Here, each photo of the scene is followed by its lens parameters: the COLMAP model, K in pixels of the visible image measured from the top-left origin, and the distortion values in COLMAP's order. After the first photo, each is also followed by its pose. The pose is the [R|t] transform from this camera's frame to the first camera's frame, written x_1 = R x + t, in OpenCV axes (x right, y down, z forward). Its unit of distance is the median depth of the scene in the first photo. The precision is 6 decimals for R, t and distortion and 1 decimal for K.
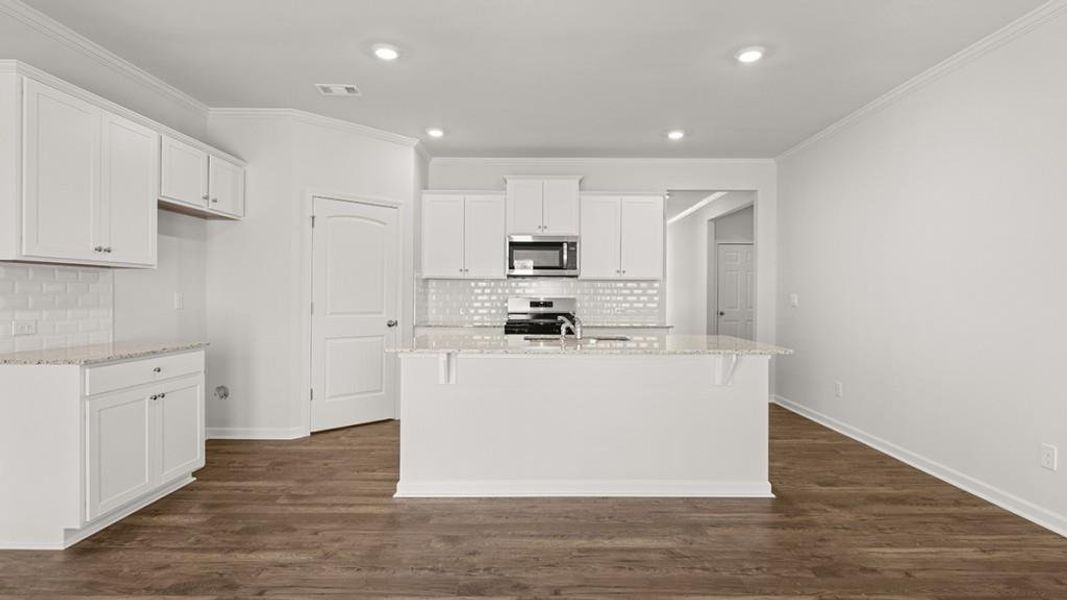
lens RADIAL K [[519.4, 0, 542.1], [0, 519.4, 250.6], [0, 0, 1]] dist [-0.003785, 0.000102]
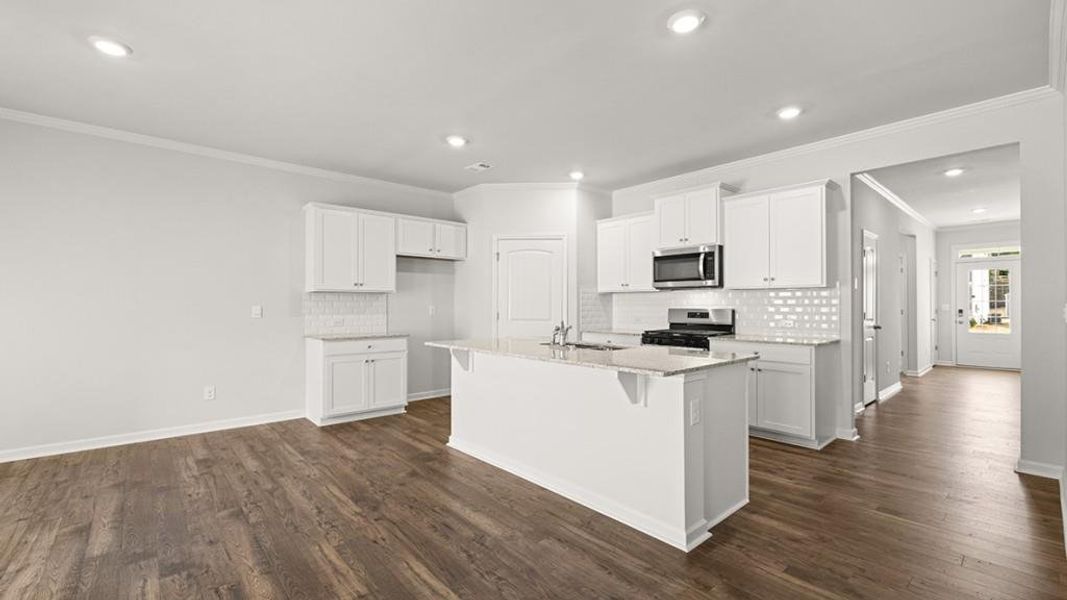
lens RADIAL K [[445.6, 0, 533.7], [0, 445.6, 263.6], [0, 0, 1]] dist [-0.001845, -0.000170]
pose [[0.657756, -0.076203, -0.749366, 0.574370], [0.067492, 0.996830, -0.042127, 0.023315], [0.750201, -0.022867, 0.660814, 0.245676]]
